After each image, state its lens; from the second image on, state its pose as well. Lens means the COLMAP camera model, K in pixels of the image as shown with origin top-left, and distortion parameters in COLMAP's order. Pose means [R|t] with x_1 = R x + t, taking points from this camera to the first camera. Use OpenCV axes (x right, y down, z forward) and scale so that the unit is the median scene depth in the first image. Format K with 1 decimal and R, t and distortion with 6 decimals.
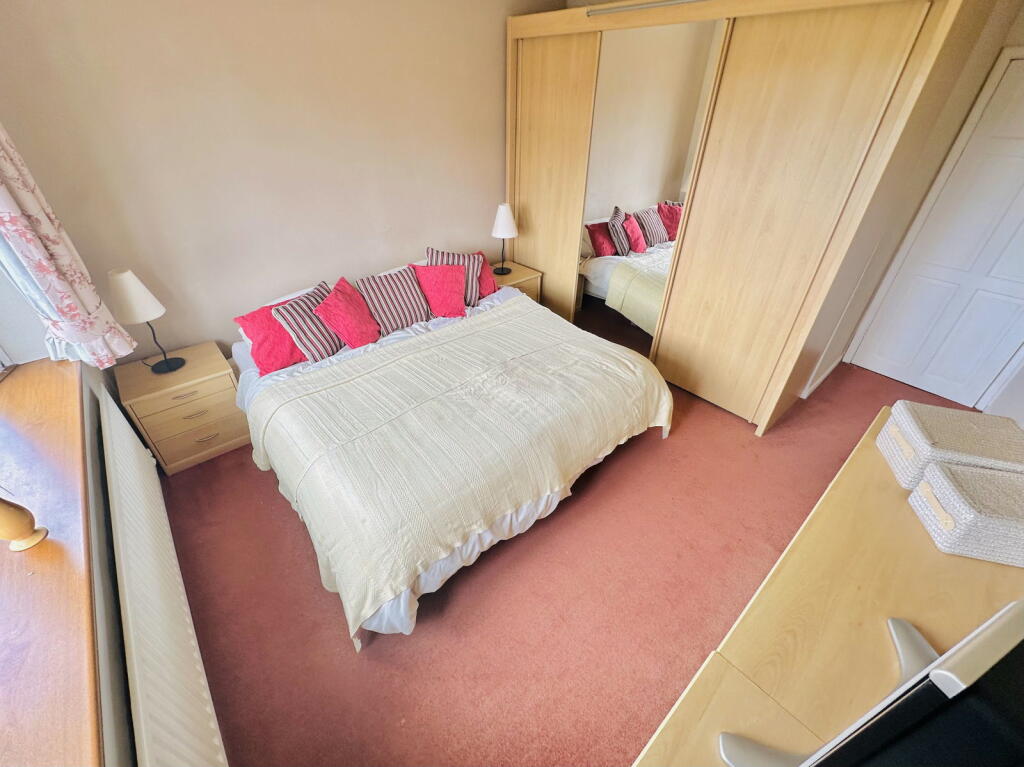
lens RADIAL K [[424.7, 0, 512.0], [0, 424.7, 383.5], [0, 0, 1]] dist [-0.002589, -0.000031]
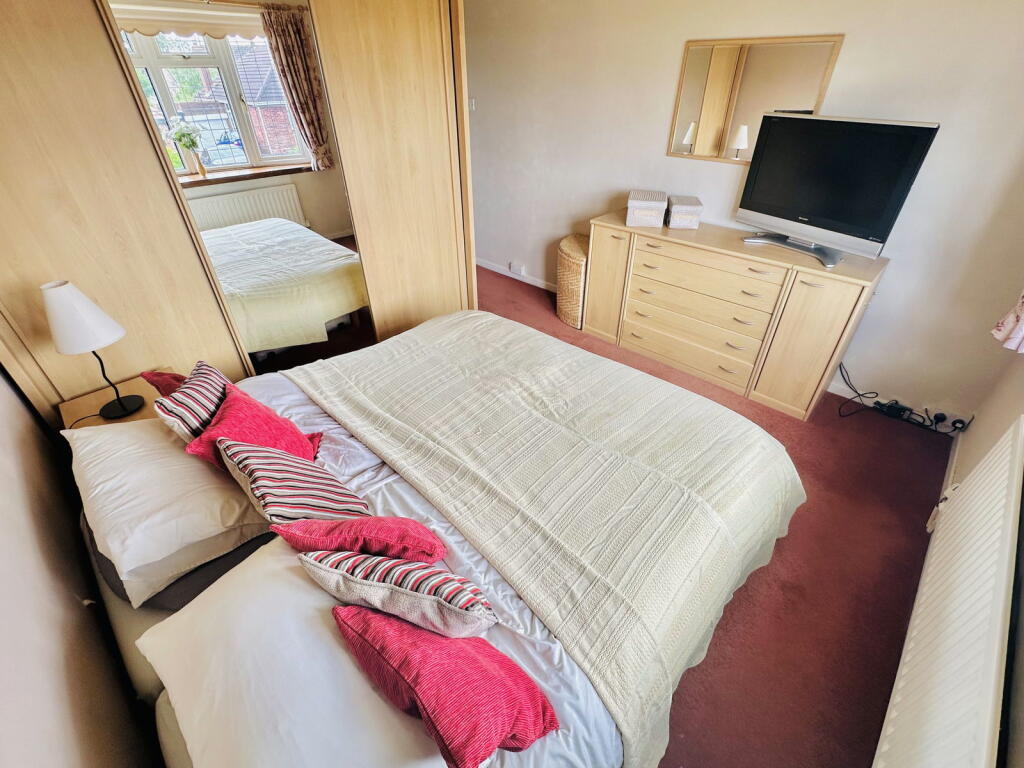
lens RADIAL K [[445.7, 0, 512.0], [0, 445.7, 384.0], [0, 0, 1]] dist [-0.001158, 0.000071]
pose [[-0.095795, -0.570608, 0.815616, -0.705843], [0.563190, 0.644552, 0.517078, -0.443150], [-0.820756, 0.508880, 0.259616, 0.732731]]
